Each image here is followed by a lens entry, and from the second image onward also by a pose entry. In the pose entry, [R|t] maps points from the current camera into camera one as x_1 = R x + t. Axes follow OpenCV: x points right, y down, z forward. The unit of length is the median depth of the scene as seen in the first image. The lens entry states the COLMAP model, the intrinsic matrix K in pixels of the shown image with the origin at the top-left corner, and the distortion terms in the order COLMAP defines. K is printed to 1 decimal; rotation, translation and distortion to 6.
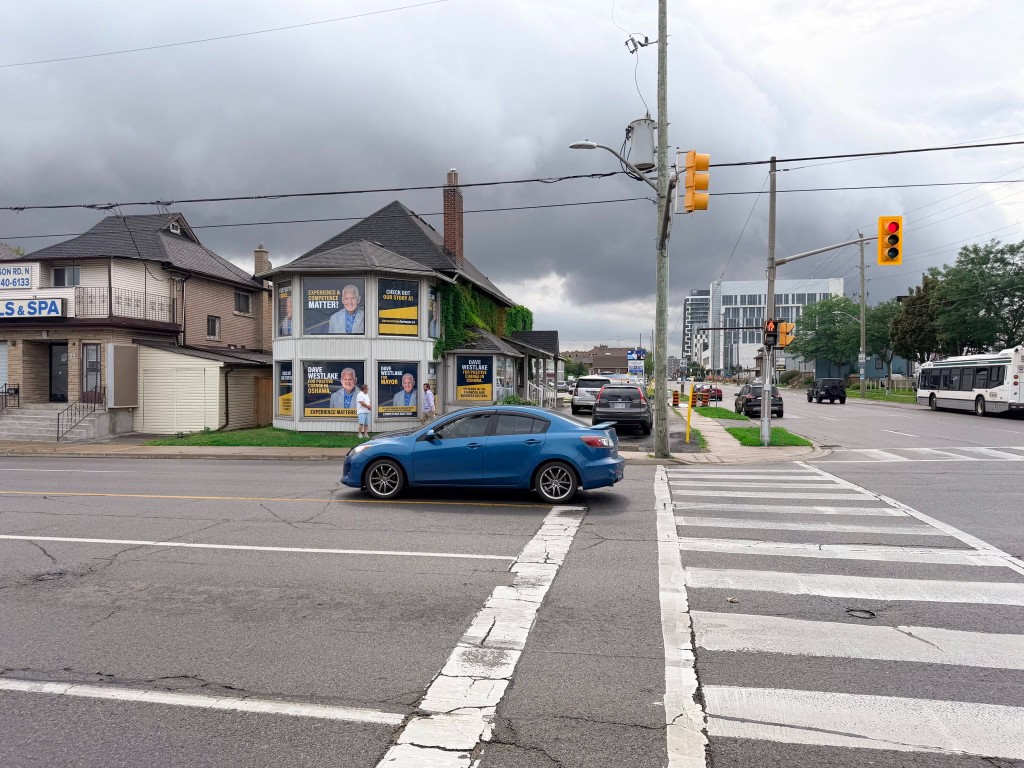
lens RADIAL K [[702.0, 0, 507.6], [0, 702.0, 375.1], [0, 0, 1]] dist [0.004023, -0.004907]
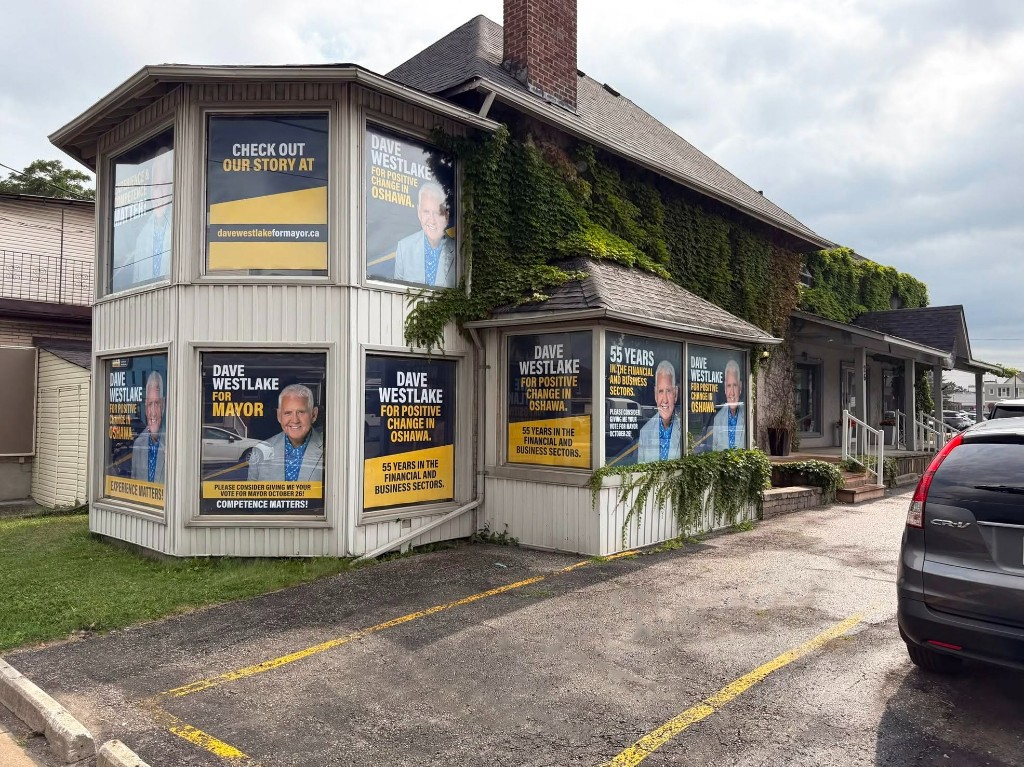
lens RADIAL K [[742.1, 0, 520.5], [0, 742.1, 389.3], [0, 0, 1]] dist [0.119264, -0.200923]
pose [[0.856644, -0.016608, -0.515640, 0.136866], [0.003128, 0.999631, -0.027000, 0.010021], [0.515898, 0.021516, 0.856380, 0.742220]]
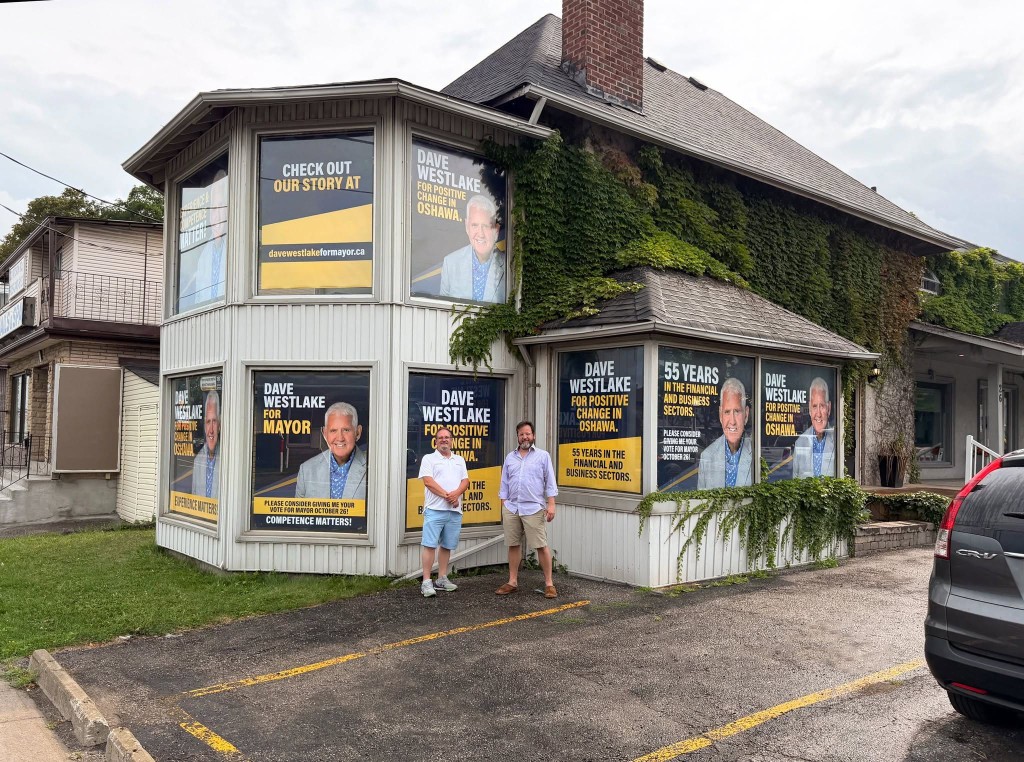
lens RADIAL K [[798.4, 0, 488.0], [0, 798.4, 411.0], [0, 0, 1]] dist [0.129981, -0.236768]
pose [[0.757850, -0.013503, -0.652289, 0.165048], [-0.006262, 0.999589, -0.027968, 0.012090], [0.652398, 0.025281, 0.757454, 0.747959]]
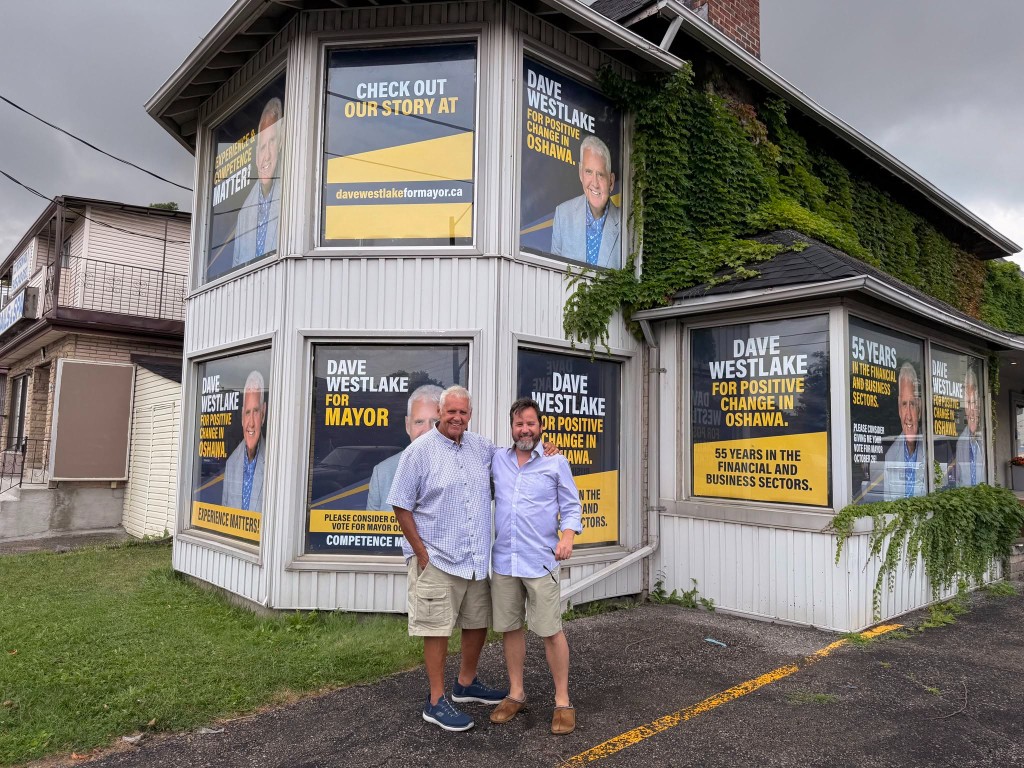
lens RADIAL K [[722.4, 0, 514.7], [0, 722.4, 389.9], [0, 0, 1]] dist [0.081214, -0.108434]
pose [[0.795362, -0.040805, -0.604760, 0.045237], [-0.011339, 0.996555, -0.082153, 0.020996], [0.606029, 0.072199, 0.792159, 0.802344]]
